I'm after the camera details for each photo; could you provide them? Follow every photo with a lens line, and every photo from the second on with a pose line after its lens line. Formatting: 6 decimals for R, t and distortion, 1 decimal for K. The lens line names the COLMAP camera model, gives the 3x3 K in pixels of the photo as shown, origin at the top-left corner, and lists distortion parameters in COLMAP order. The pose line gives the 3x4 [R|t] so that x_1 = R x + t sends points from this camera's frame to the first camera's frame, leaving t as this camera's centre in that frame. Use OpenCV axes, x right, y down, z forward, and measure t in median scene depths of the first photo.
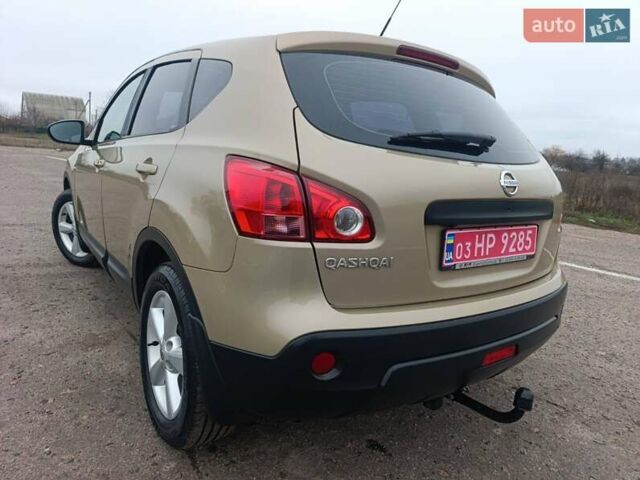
lens RADIAL K [[446.1, 0, 322.2], [0, 446.1, 236.7], [0, 0, 1]] dist [0.043604, -0.048212]
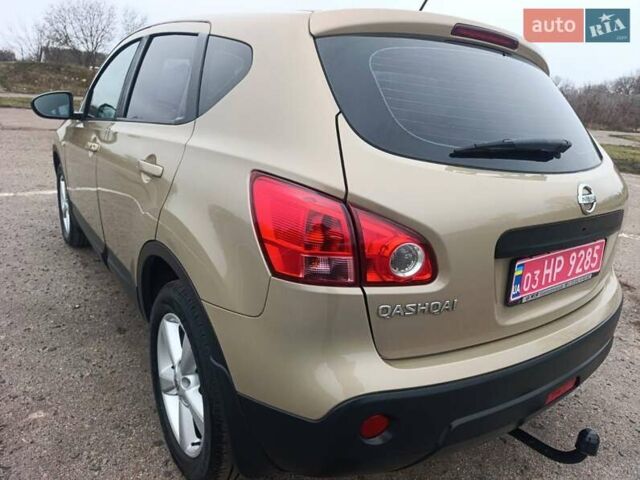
lens RADIAL K [[456.7, 0, 328.1], [0, 456.7, 239.3], [0, 0, 1]] dist [0.000256, -0.002008]
pose [[0.999901, -0.002376, 0.013893, -0.083474], [0.000925, 0.994626, 0.103531, -0.138375], [-0.014065, -0.103508, 0.994529, 0.152401]]
